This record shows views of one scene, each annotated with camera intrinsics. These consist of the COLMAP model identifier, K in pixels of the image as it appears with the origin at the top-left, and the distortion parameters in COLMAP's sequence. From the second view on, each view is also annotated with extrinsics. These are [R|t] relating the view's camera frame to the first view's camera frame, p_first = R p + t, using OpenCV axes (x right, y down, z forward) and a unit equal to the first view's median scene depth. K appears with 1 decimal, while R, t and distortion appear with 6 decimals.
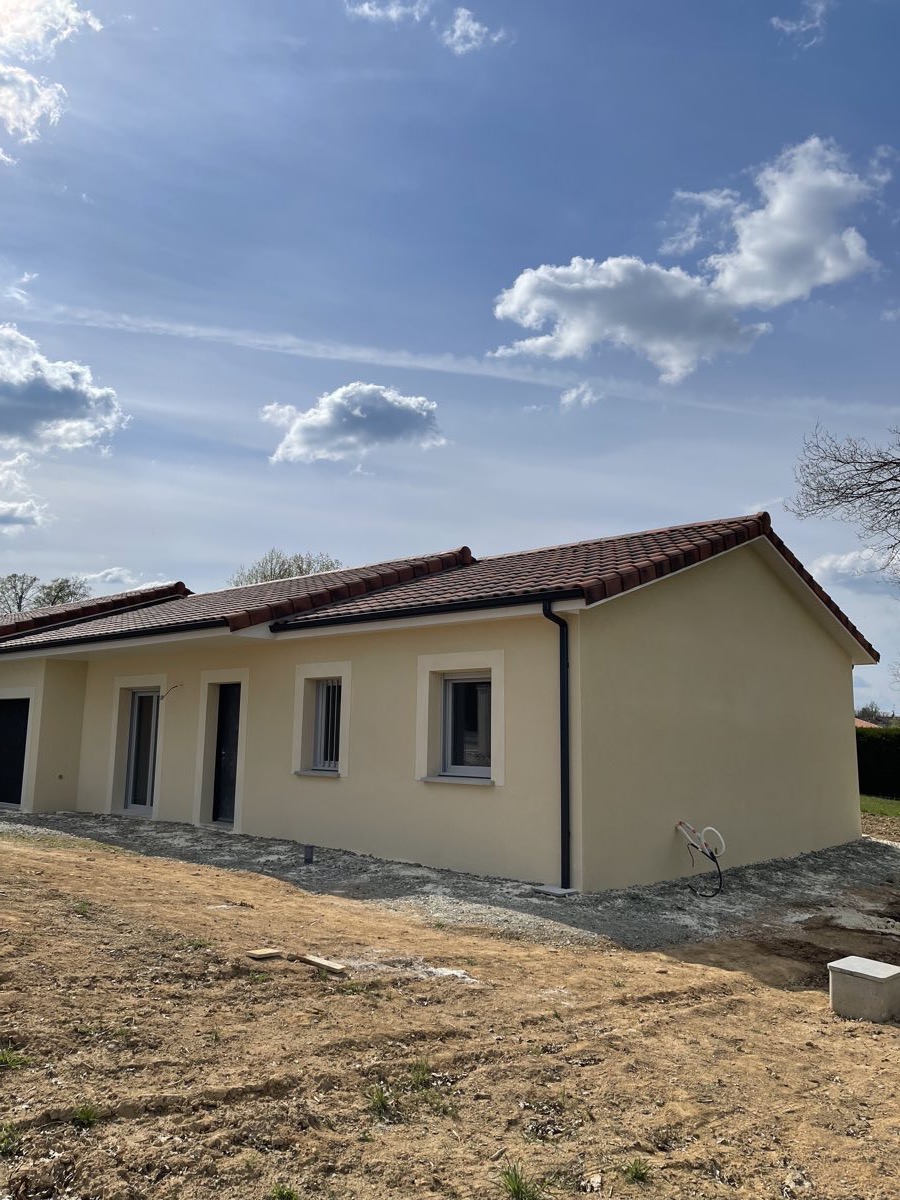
lens RADIAL K [[902.6, 0, 447.2], [0, 902.6, 598.9], [0, 0, 1]] dist [0.060098, -0.068307]
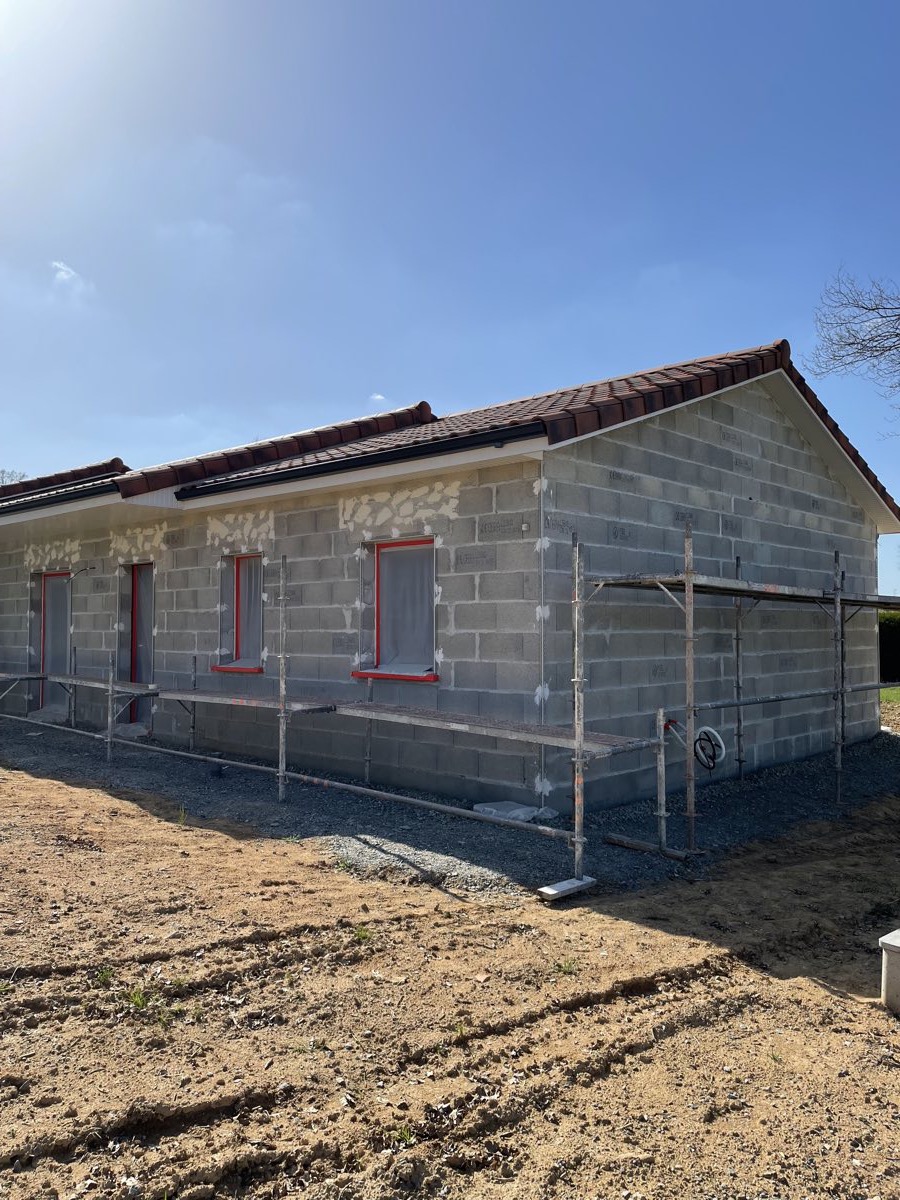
lens RADIAL K [[902.6, 0, 451.7], [0, 902.6, 603.0], [0, 0, 1]] dist [0.060098, -0.068307]
pose [[0.999899, -0.012789, 0.006160, 0.048259], [0.011948, 0.992558, 0.121184, 0.033360], [-0.007664, -0.121098, 0.992611, 0.173622]]
